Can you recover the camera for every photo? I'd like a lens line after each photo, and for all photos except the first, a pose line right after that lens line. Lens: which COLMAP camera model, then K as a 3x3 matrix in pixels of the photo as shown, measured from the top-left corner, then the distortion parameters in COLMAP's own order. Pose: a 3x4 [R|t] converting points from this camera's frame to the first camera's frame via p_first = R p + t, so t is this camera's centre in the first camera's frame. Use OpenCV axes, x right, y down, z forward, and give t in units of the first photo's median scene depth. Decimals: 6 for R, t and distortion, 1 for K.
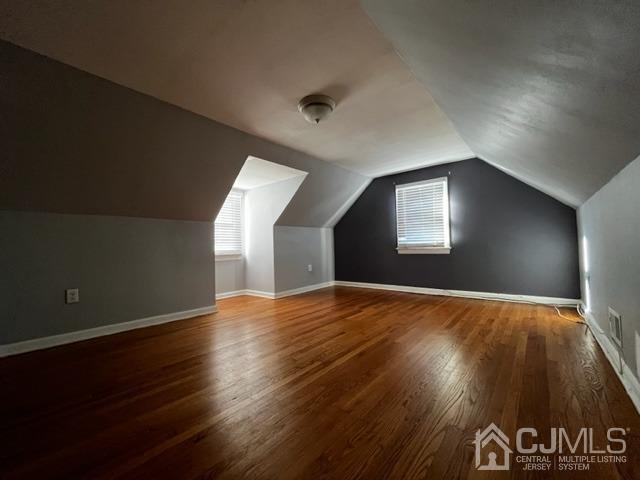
lens RADIAL K [[260.5, 0, 320.0], [0, 260.5, 240.0], [0, 0, 1]] dist [-0.000929, -0.000110]
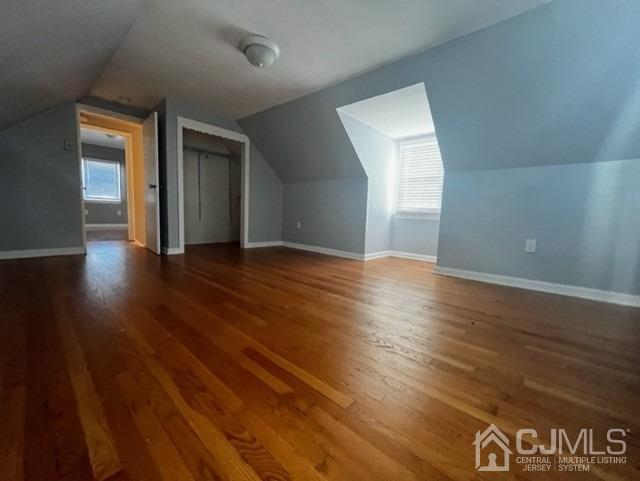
lens RADIAL K [[260.5, 0, 320.0], [0, 260.5, 240.5], [0, 0, 1]] dist [-0.000929, -0.000110]
pose [[-0.032343, 0.124586, -0.991682, 0.713865], [-0.010041, 0.992110, 0.124967, 0.054104], [0.999426, 0.013999, -0.030837, 0.864997]]
